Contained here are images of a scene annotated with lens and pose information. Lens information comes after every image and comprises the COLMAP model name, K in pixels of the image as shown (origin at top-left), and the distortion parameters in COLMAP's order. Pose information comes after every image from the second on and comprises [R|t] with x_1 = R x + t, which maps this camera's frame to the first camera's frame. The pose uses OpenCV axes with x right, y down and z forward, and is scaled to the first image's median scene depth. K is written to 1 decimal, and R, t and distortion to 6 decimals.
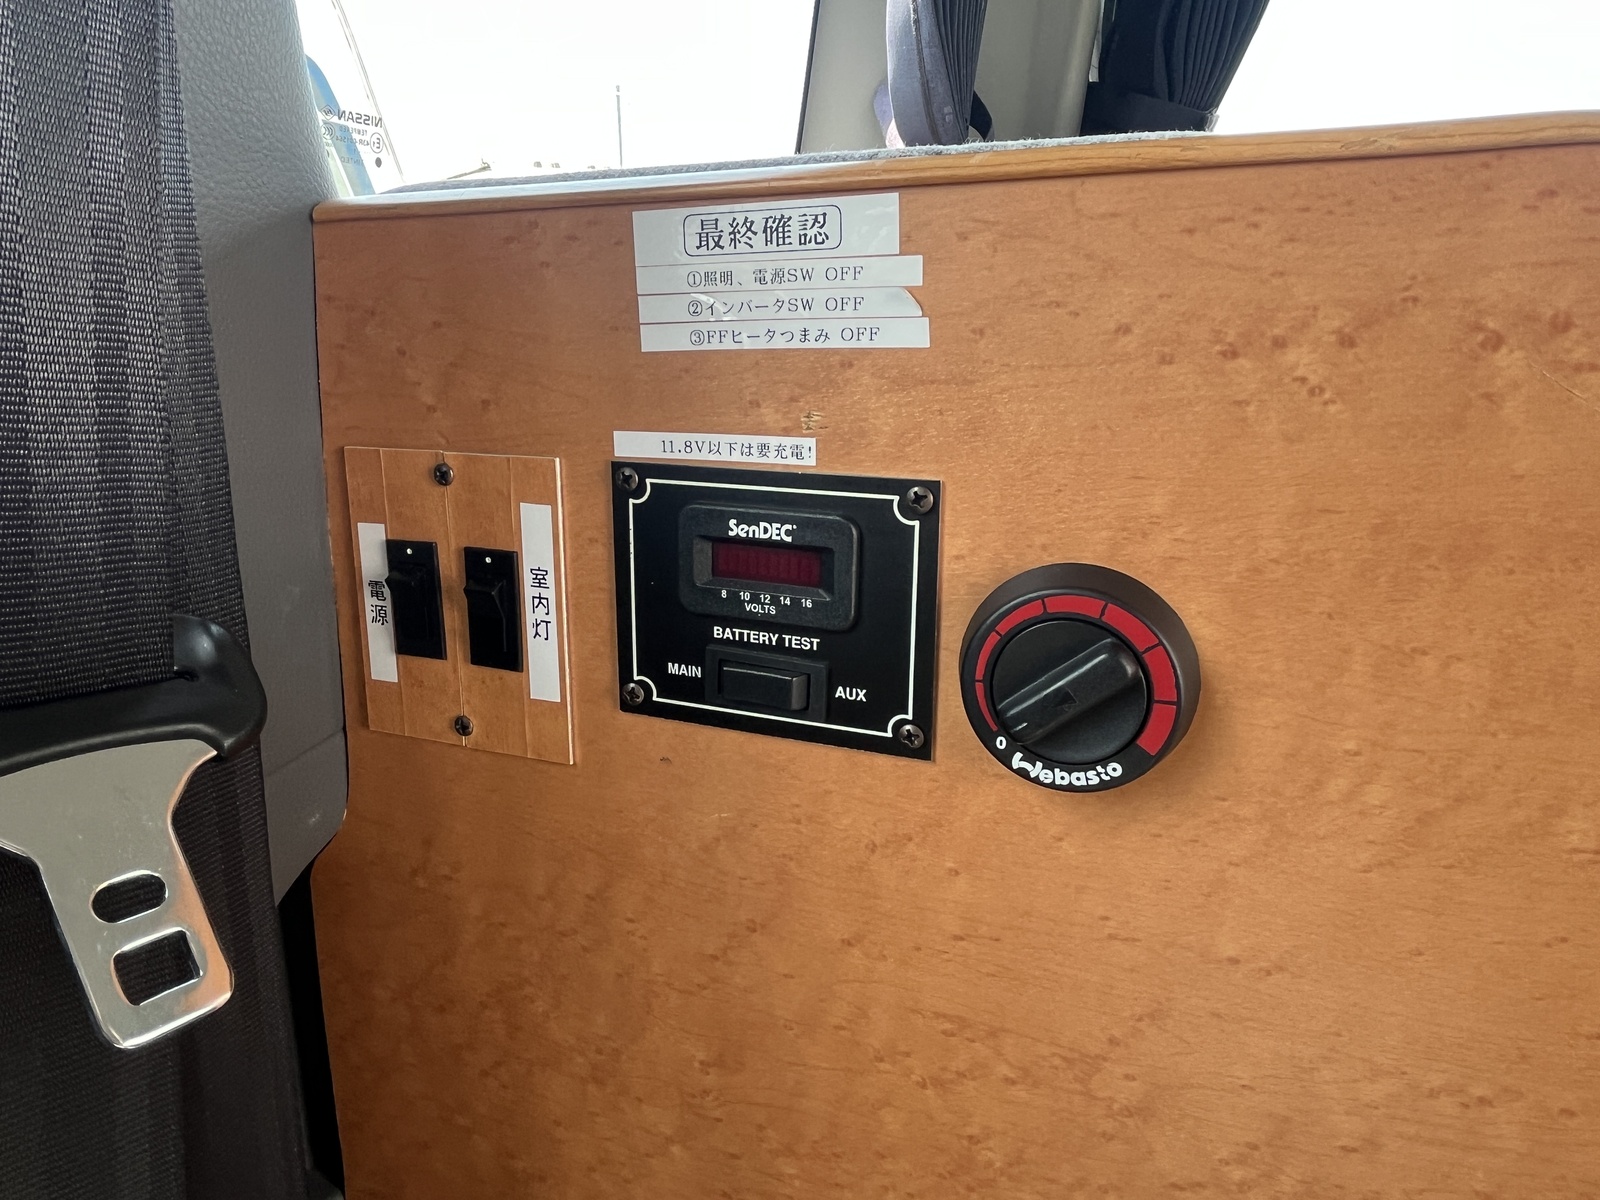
lens RADIAL K [[1063.1, 0, 759.9], [0, 1063.1, 571.2], [0, 0, 1]] dist [-0.000503, 0.000039]
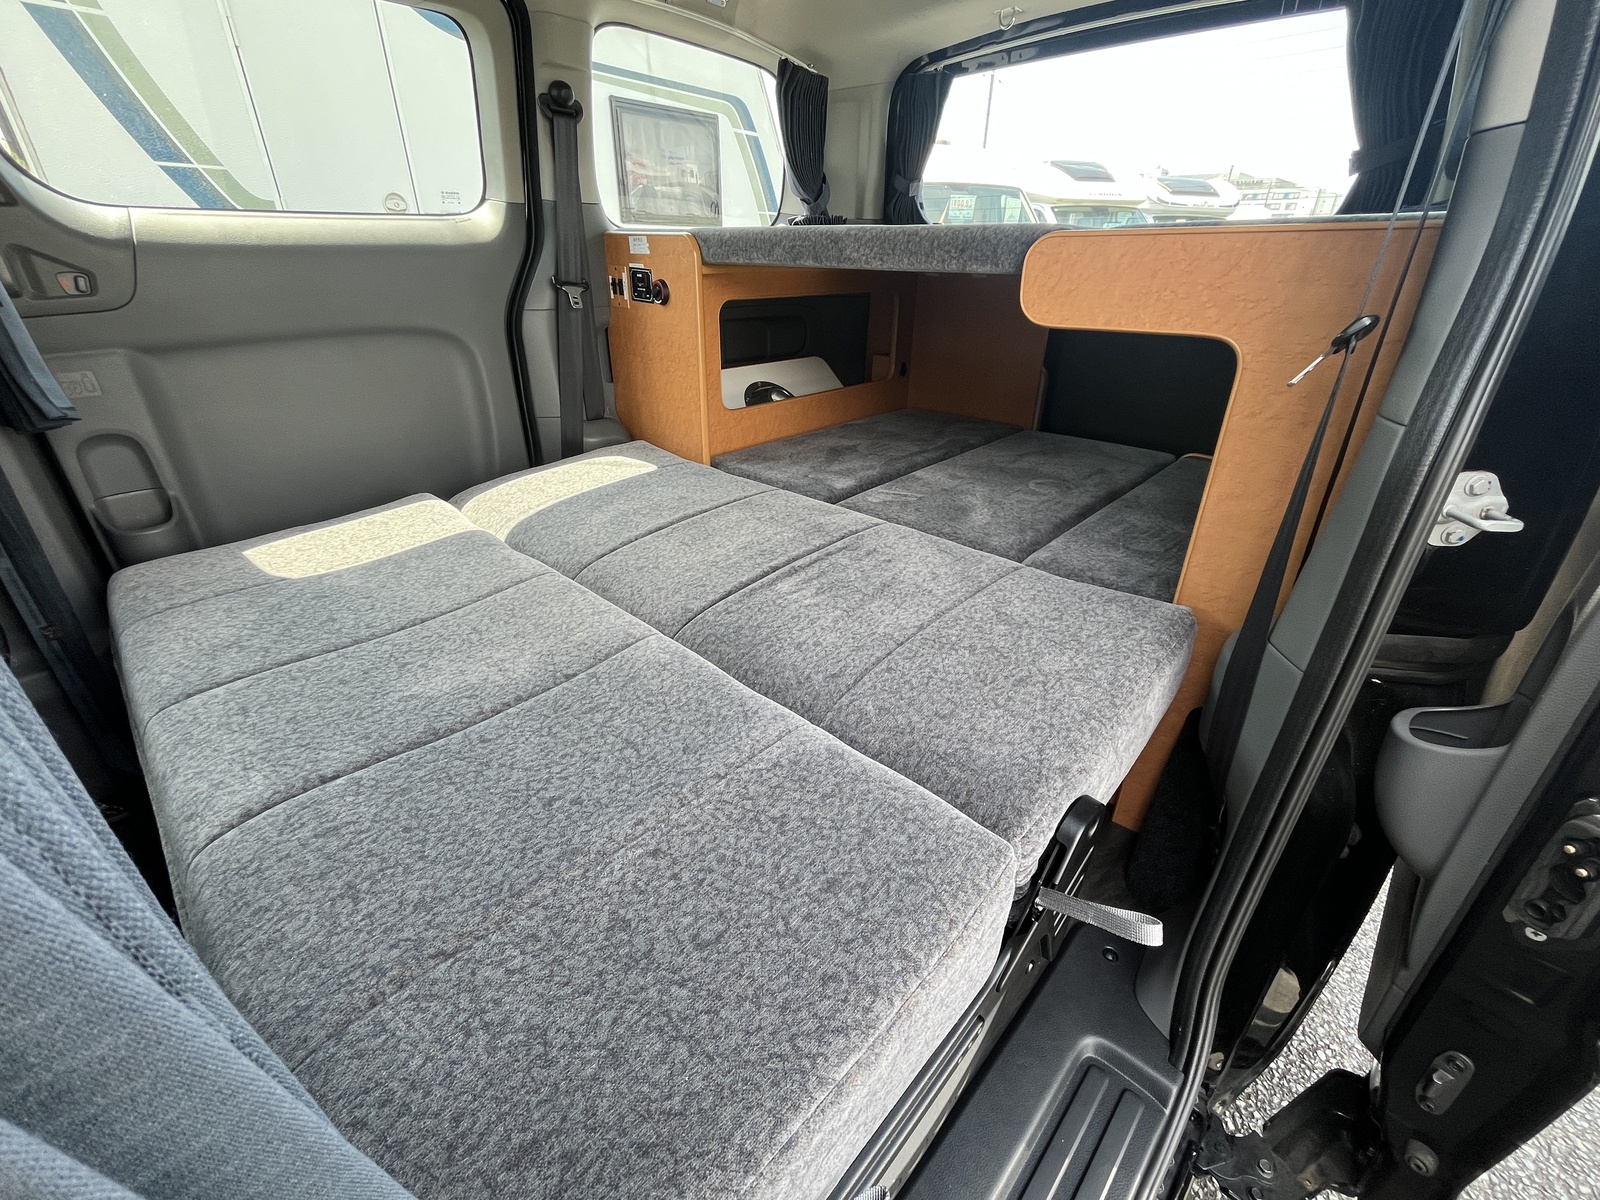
lens RADIAL K [[678.6, 0, 800.0], [0, 678.6, 600.0], [0, 0, 1]] dist [-0.000535, -0.000070]
pose [[0.921132, 0.207734, -0.329184, 3.471733], [-0.117419, 0.954583, 0.273833, 0.796544], [0.371117, -0.213584, 0.903689, -3.996679]]
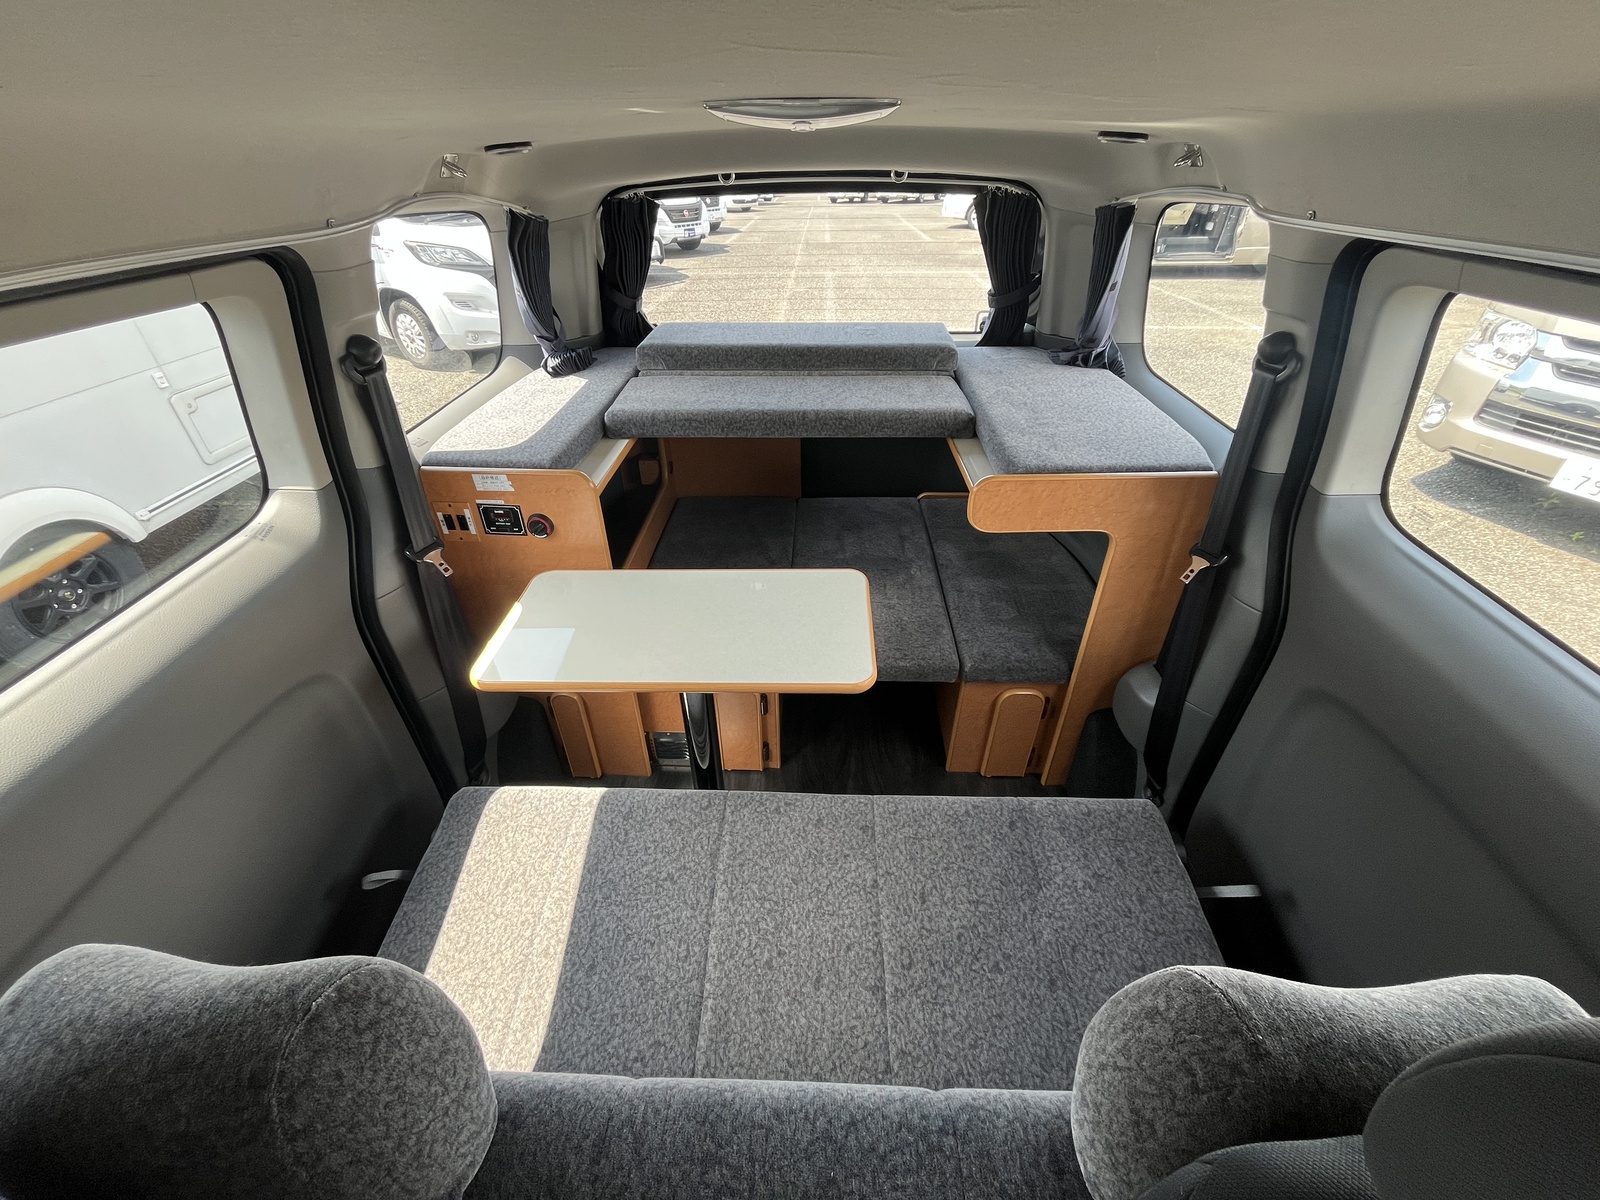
lens RADIAL K [[651.7, 0, 800.0], [0, 651.7, 600.0], [0, 0, 1]] dist [-0.002596, -0.000190]
pose [[0.945037, -0.172743, 0.277605, 0.619698], [0.055259, 0.921211, 0.385119, -1.105277], [-0.322259, -0.348612, 0.880124, -3.972818]]
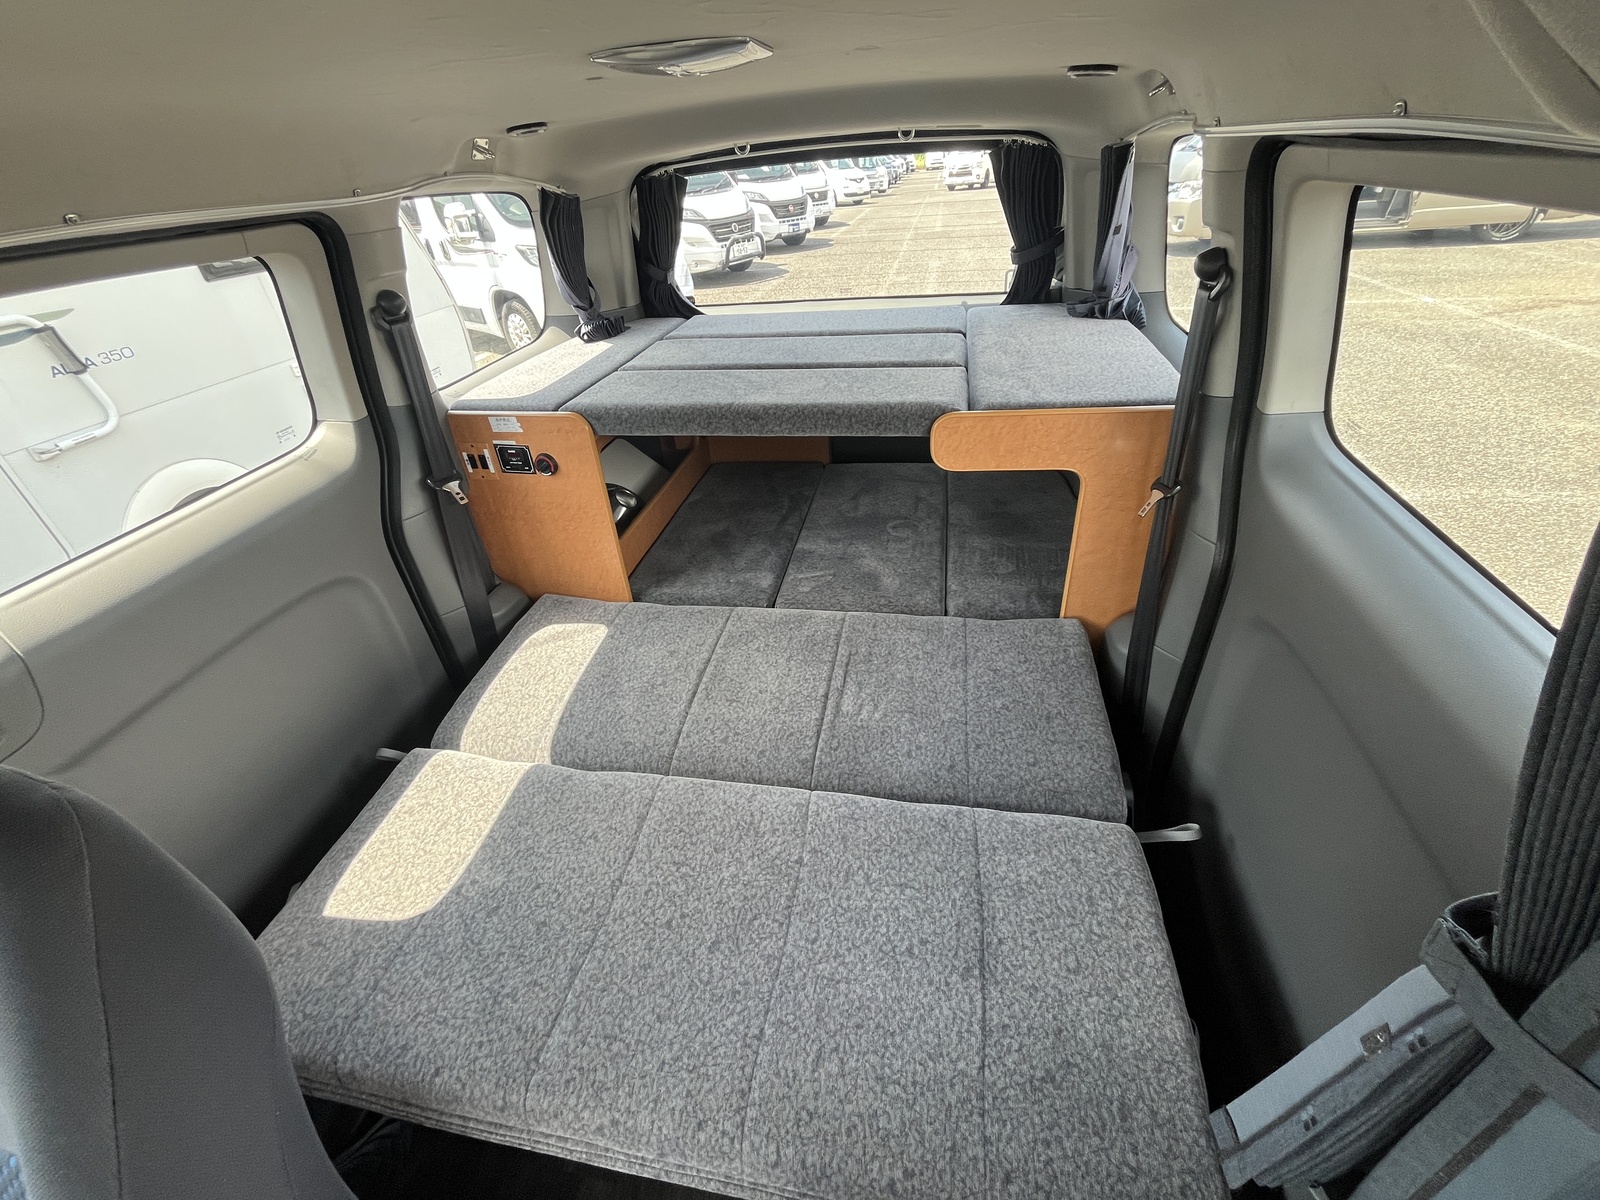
lens RADIAL K [[678.6, 0, 800.0], [0, 678.6, 600.0], [0, 0, 1]] dist [-0.000535, -0.000070]
pose [[0.982642, -0.135913, 0.126265, 1.401653], [0.081918, 0.928570, 0.362005, -0.699837], [-0.166447, -0.345378, 0.923585, -4.800601]]
